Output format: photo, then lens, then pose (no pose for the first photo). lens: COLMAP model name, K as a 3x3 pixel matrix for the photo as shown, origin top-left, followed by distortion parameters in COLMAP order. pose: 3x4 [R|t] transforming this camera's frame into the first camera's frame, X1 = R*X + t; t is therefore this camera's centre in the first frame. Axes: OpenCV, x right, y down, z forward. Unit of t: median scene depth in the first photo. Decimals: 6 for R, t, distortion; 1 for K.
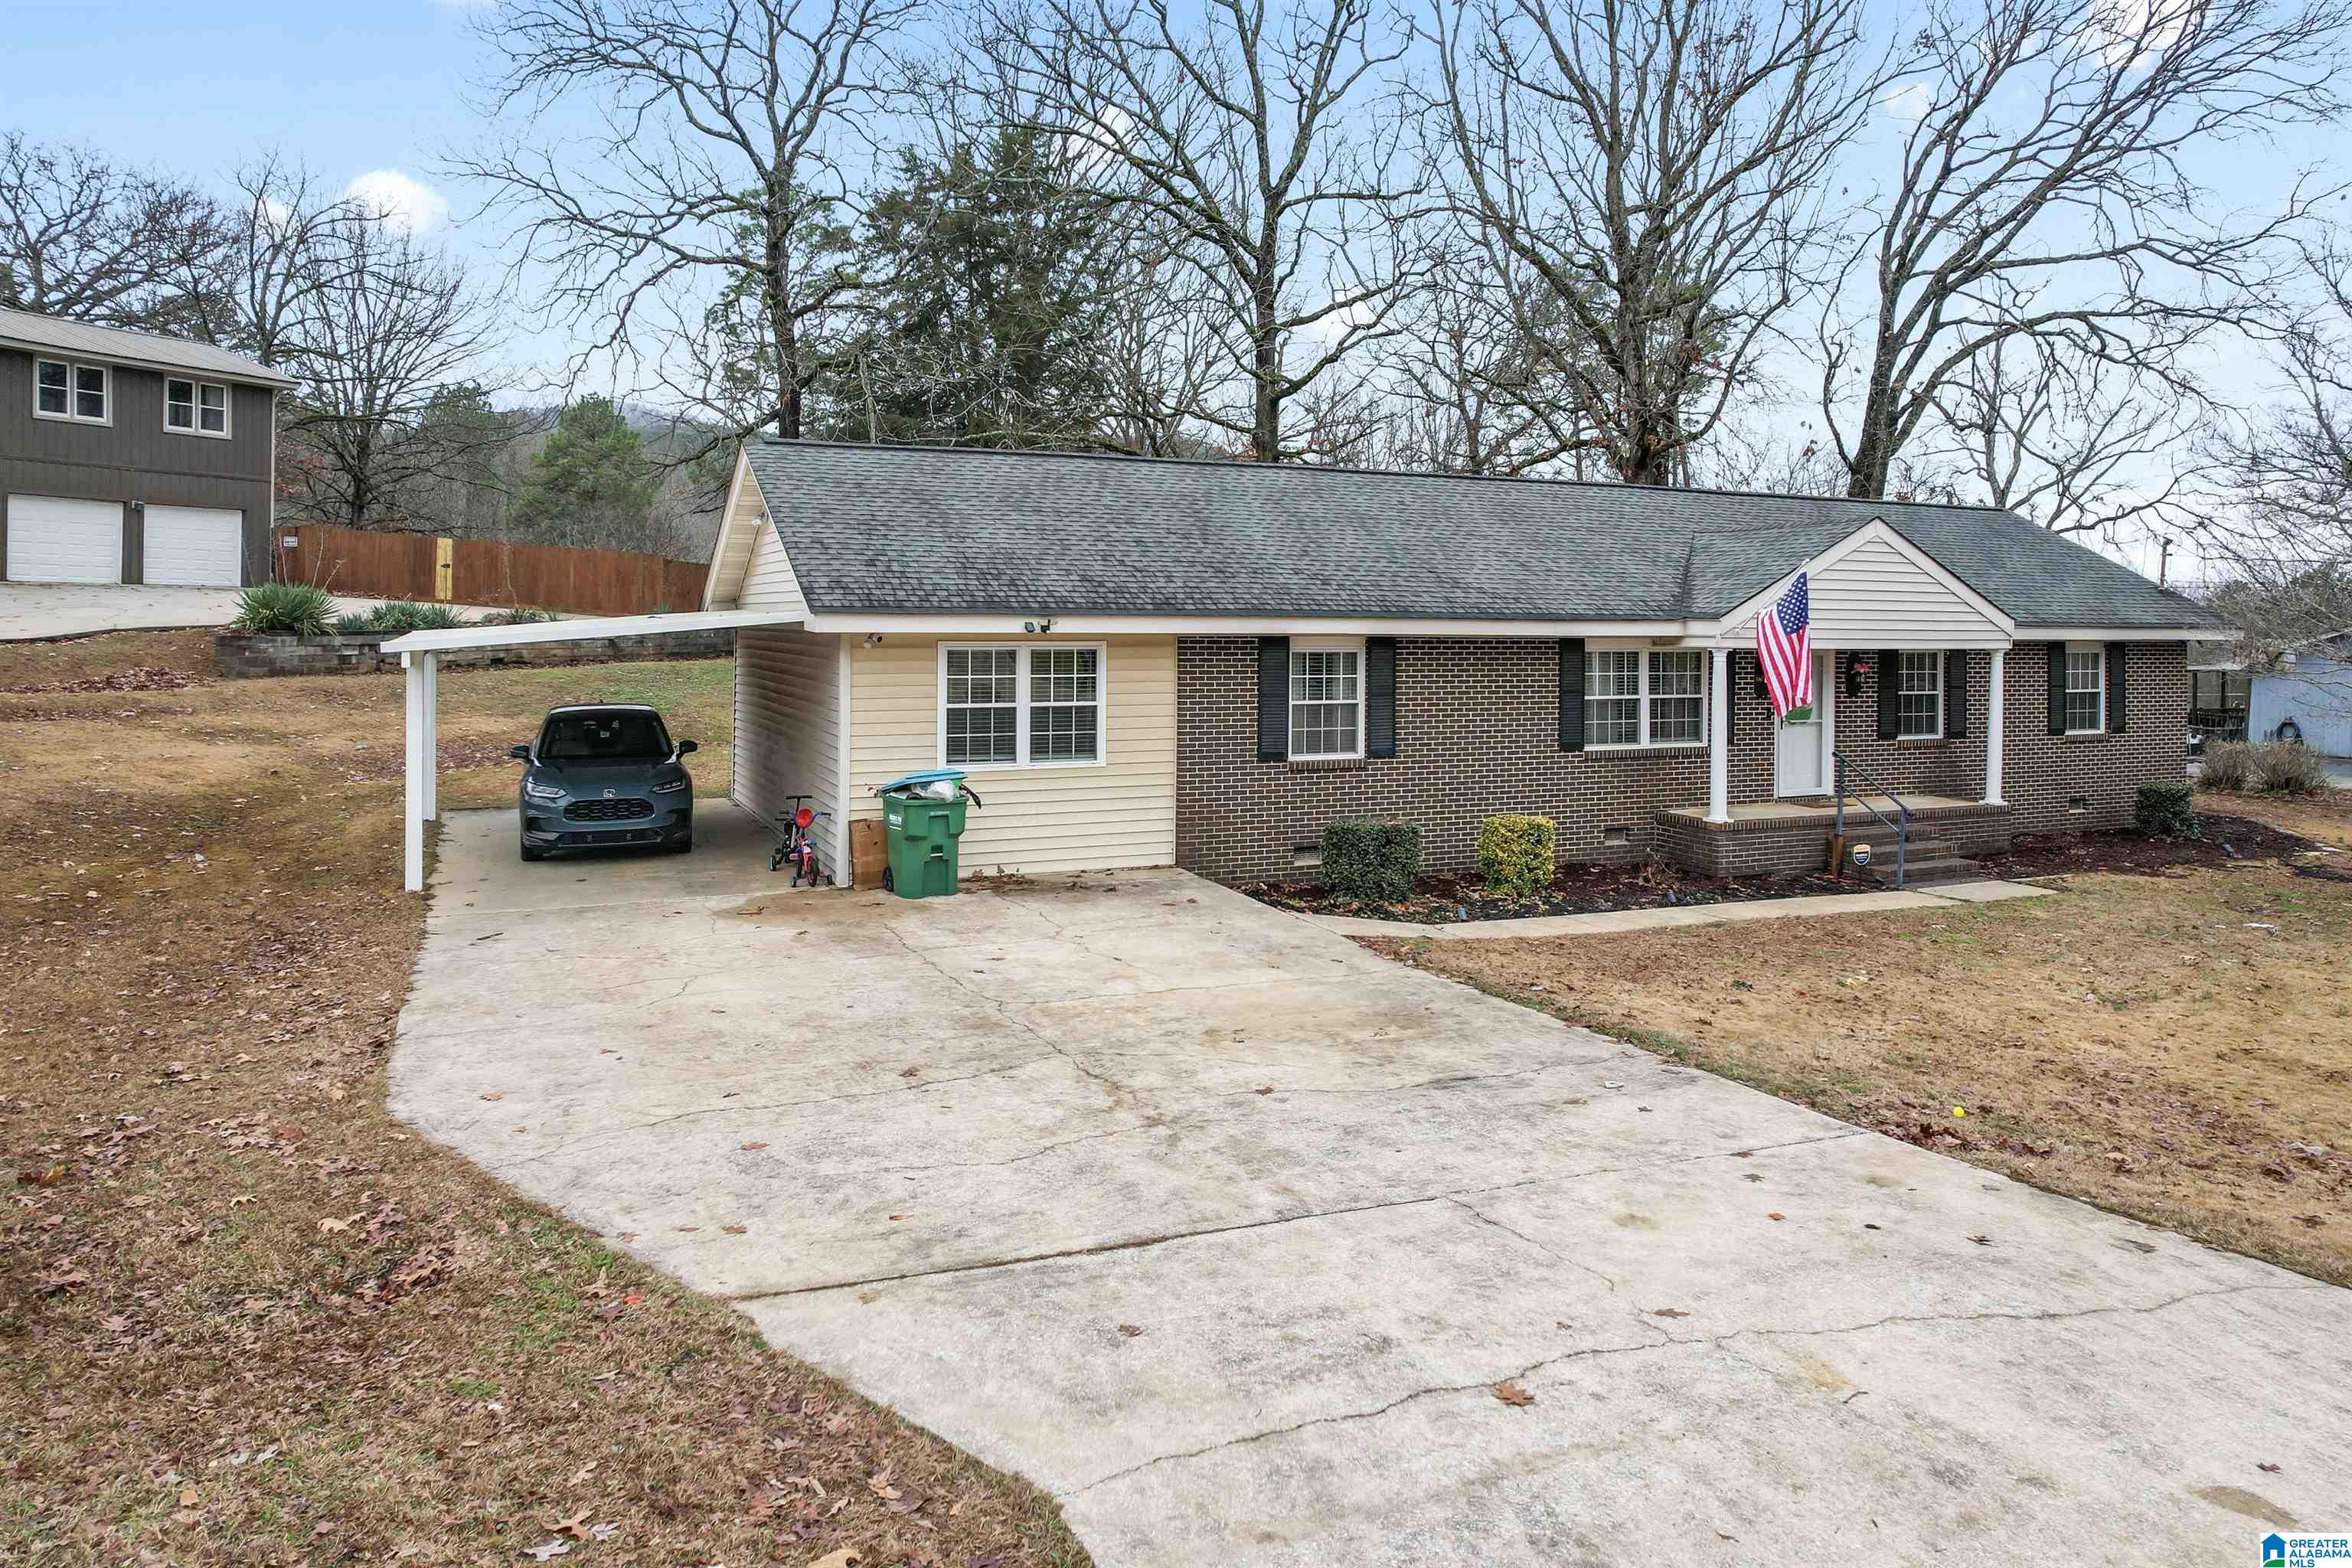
lens RADIAL K [[1522.6, 0, 1175.9], [0, 1522.6, 651.6], [0, 0, 1]] dist [-0.063242, 0.060418]
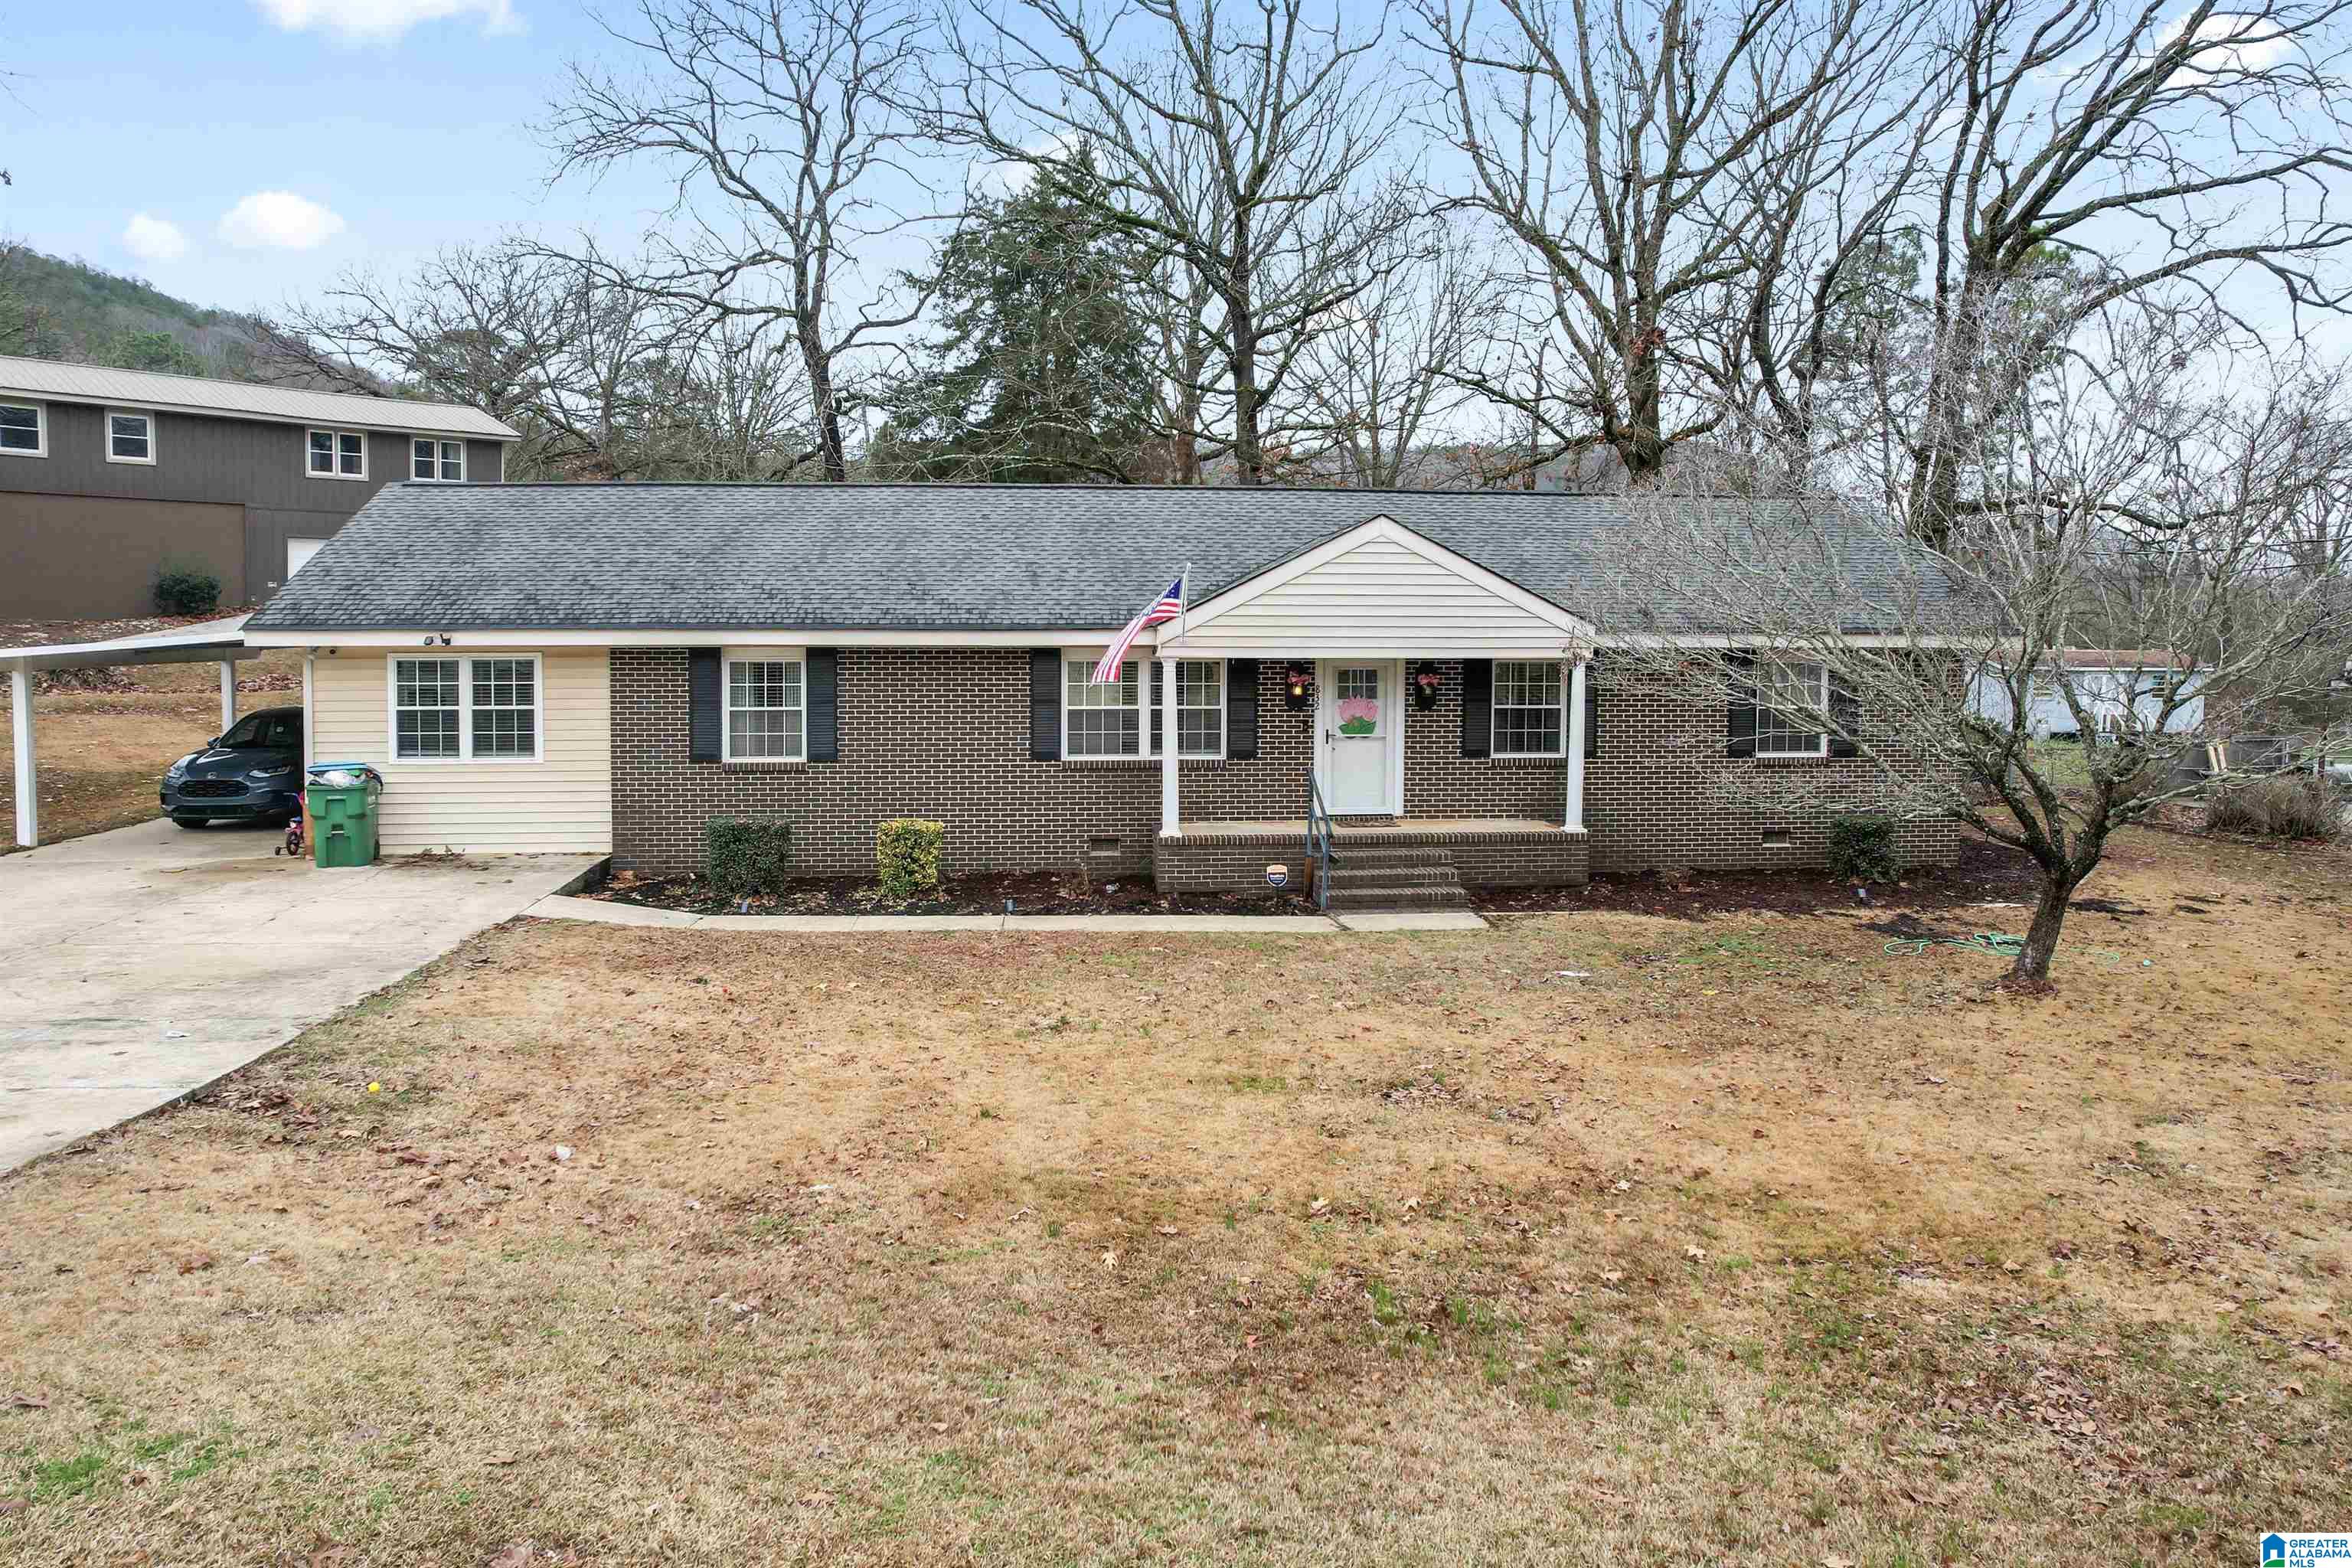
lens RADIAL K [[1504.6, 0, 1174.4], [0, 1504.6, 721.4], [0, 0, 1]] dist [-0.064288, 0.060679]
pose [[0.949378, 0.012313, -0.313894, 0.701975], [0.000049, 0.999226, 0.039344, 0.000721], [0.314135, -0.037368, 0.948642, 0.088328]]
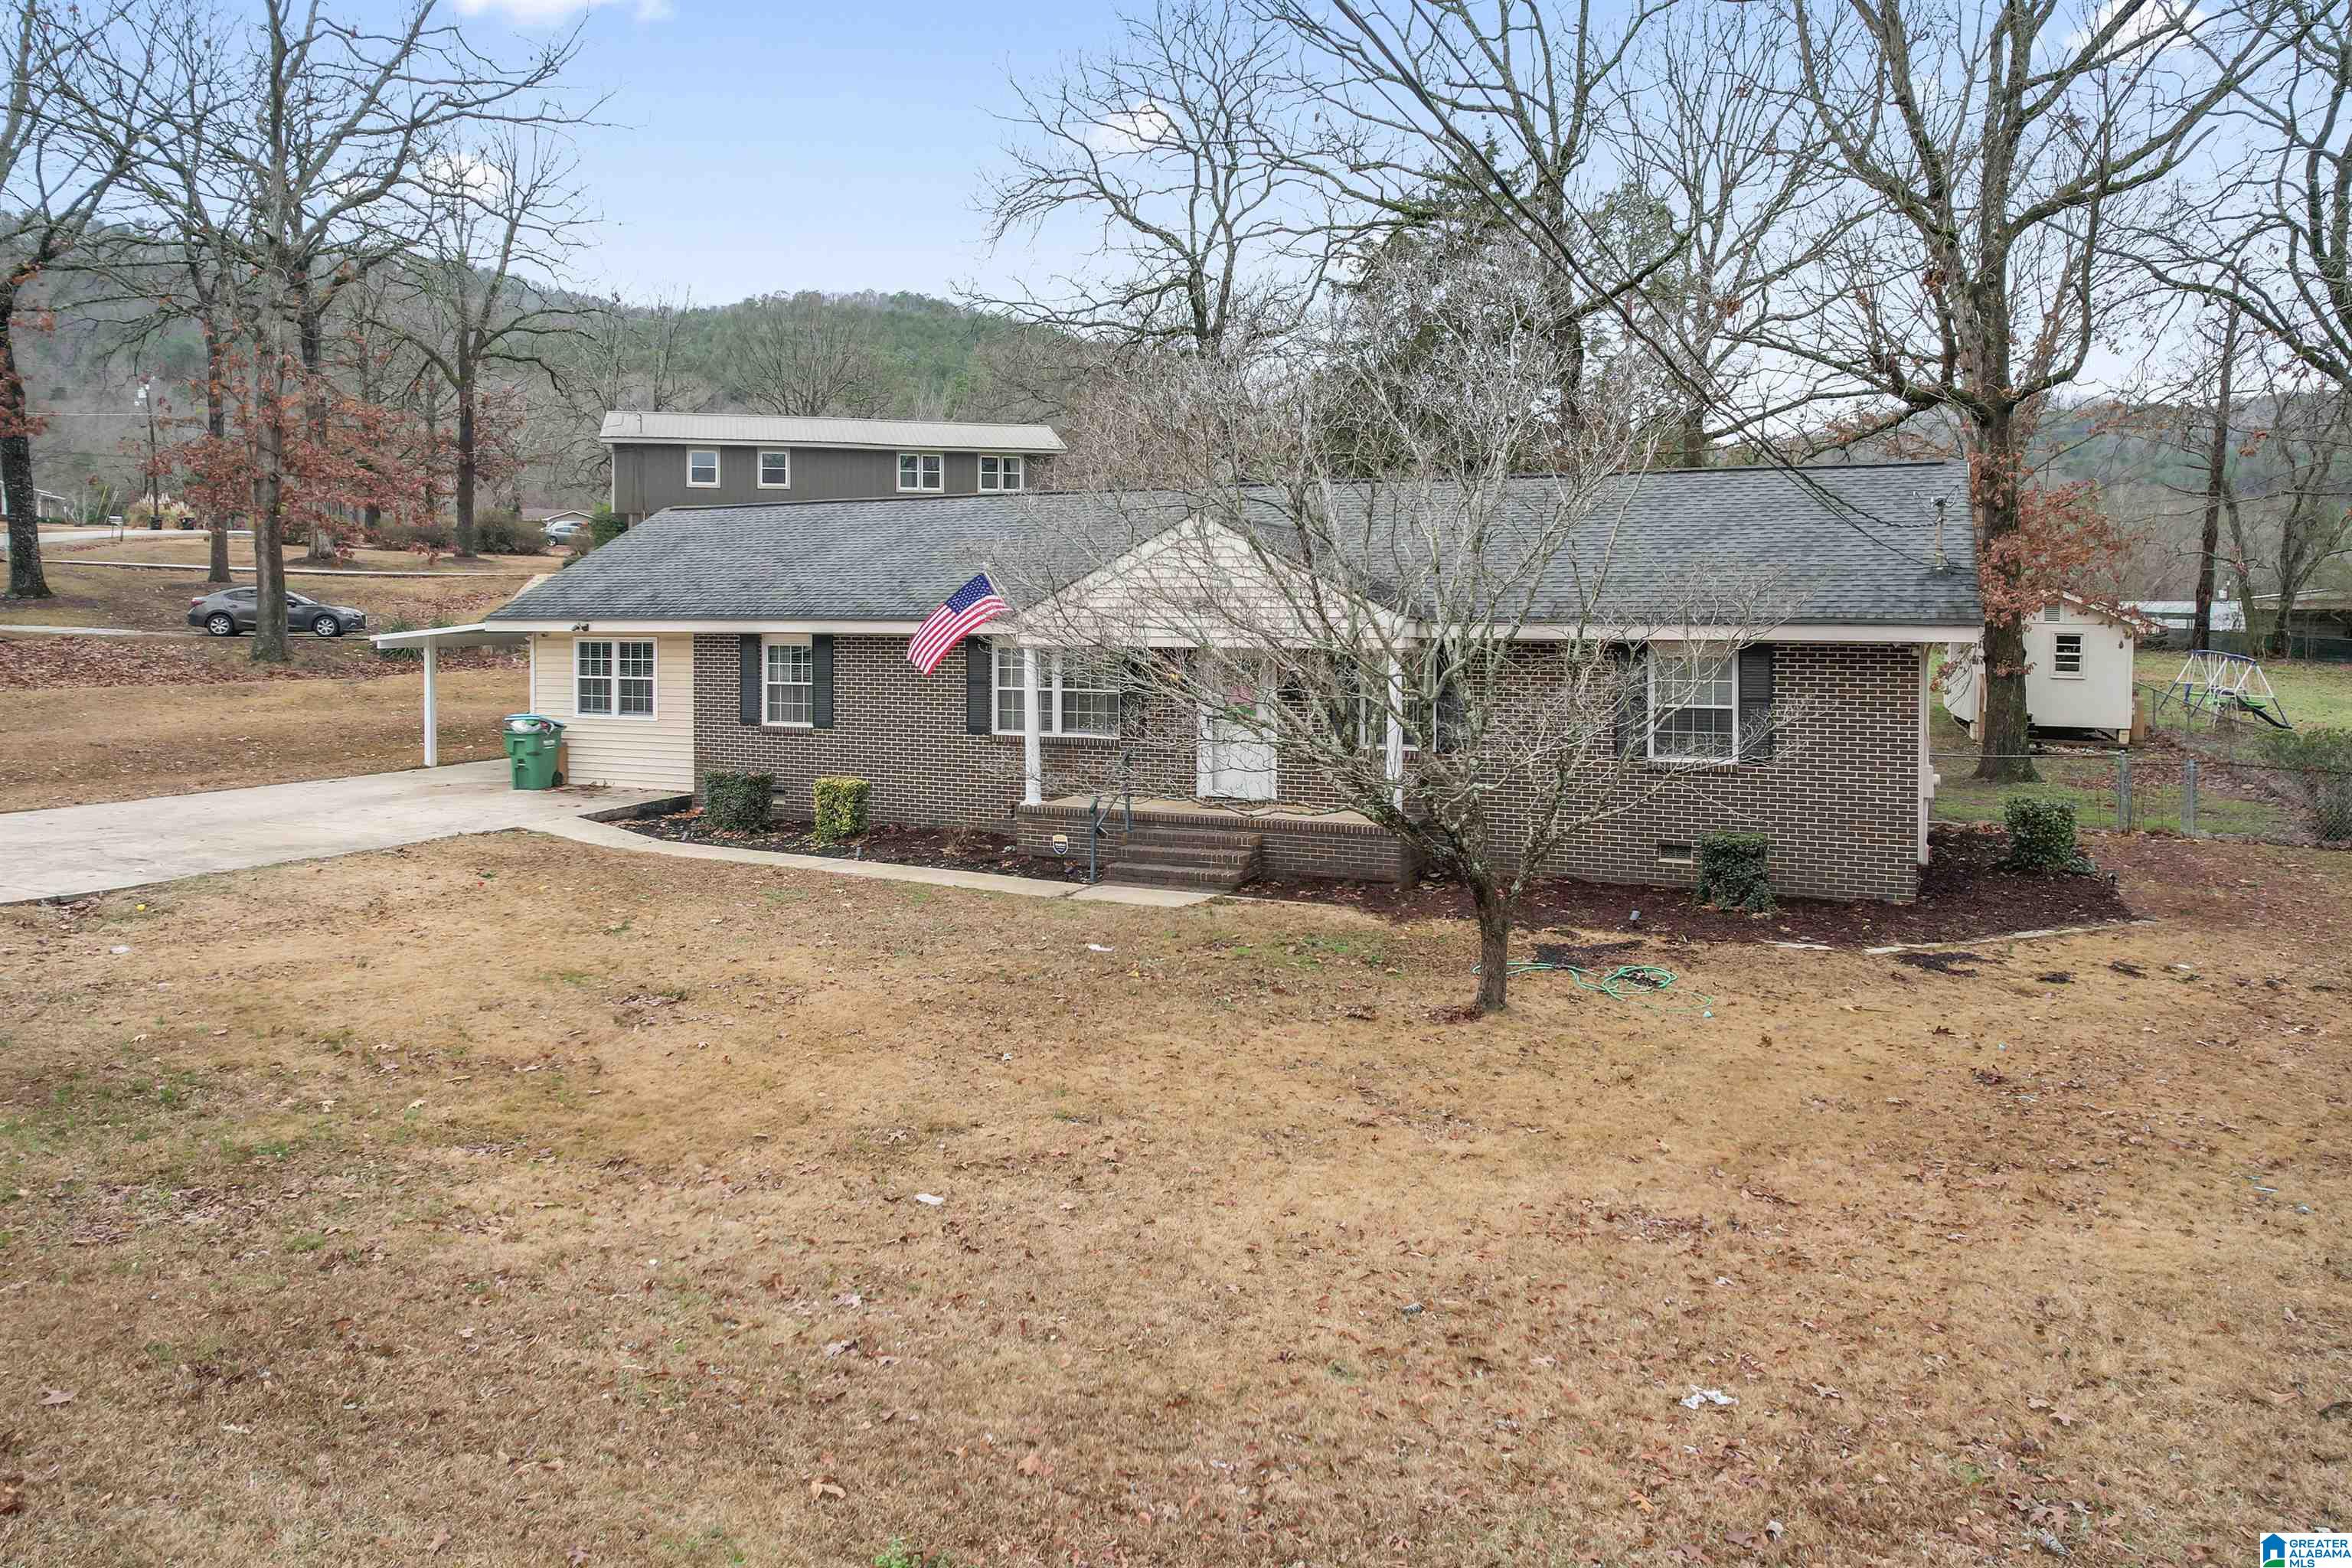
lens RADIAL K [[1572.9, 0, 1178.9], [0, 1572.9, 671.3], [0, 0, 1]] dist [-0.114895, 0.000628]
pose [[0.664512, 0.018176, -0.747057, 1.339771], [-0.011867, 0.999835, 0.013770, -0.000170], [0.747184, -0.000285, 0.664618, 0.347432]]
